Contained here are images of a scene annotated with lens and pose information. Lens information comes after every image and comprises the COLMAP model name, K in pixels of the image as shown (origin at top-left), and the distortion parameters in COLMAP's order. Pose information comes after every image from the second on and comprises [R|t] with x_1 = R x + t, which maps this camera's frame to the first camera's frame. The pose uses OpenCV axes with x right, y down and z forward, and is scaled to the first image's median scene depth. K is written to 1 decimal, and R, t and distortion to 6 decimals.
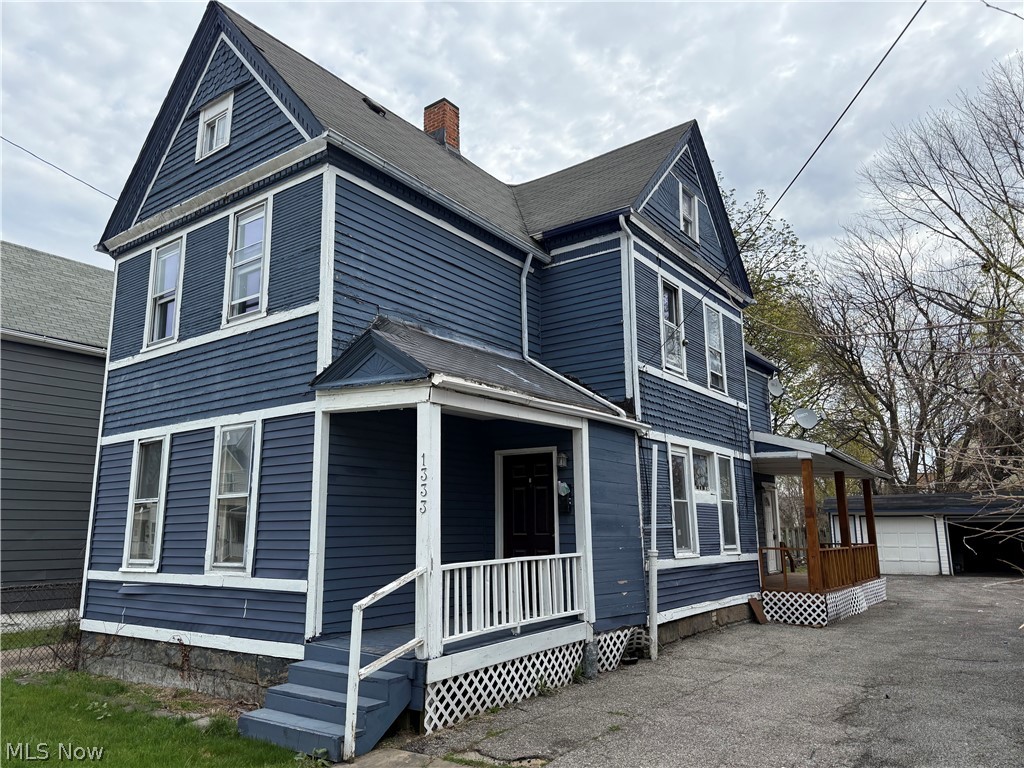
lens RADIAL K [[769.7, 0, 490.7], [0, 769.7, 383.8], [0, 0, 1]] dist [-0.004023, -0.010637]
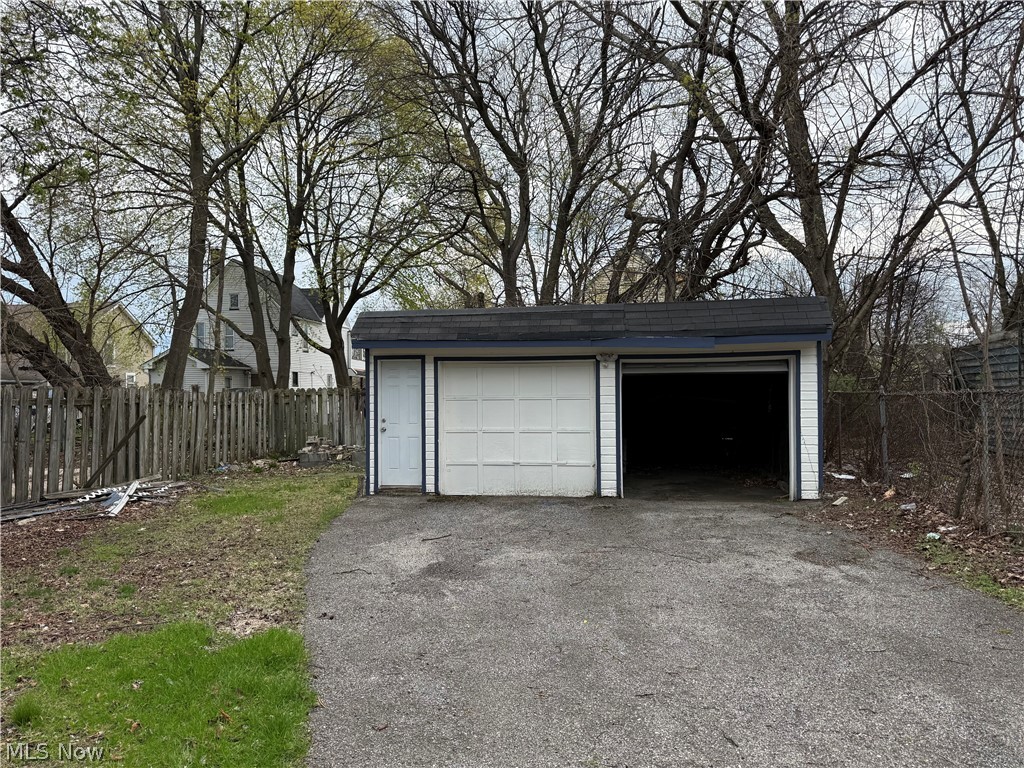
lens RADIAL K [[722.7, 0, 512.0], [0, 722.7, 384.0], [0, 0, 1]] dist [0.142938, -0.252960]
pose [[0.888936, 0.004285, 0.458012, 0.358714], [-0.082893, 0.984949, 0.151668, 0.130247], [-0.450468, -0.172789, 0.875912, 0.676291]]
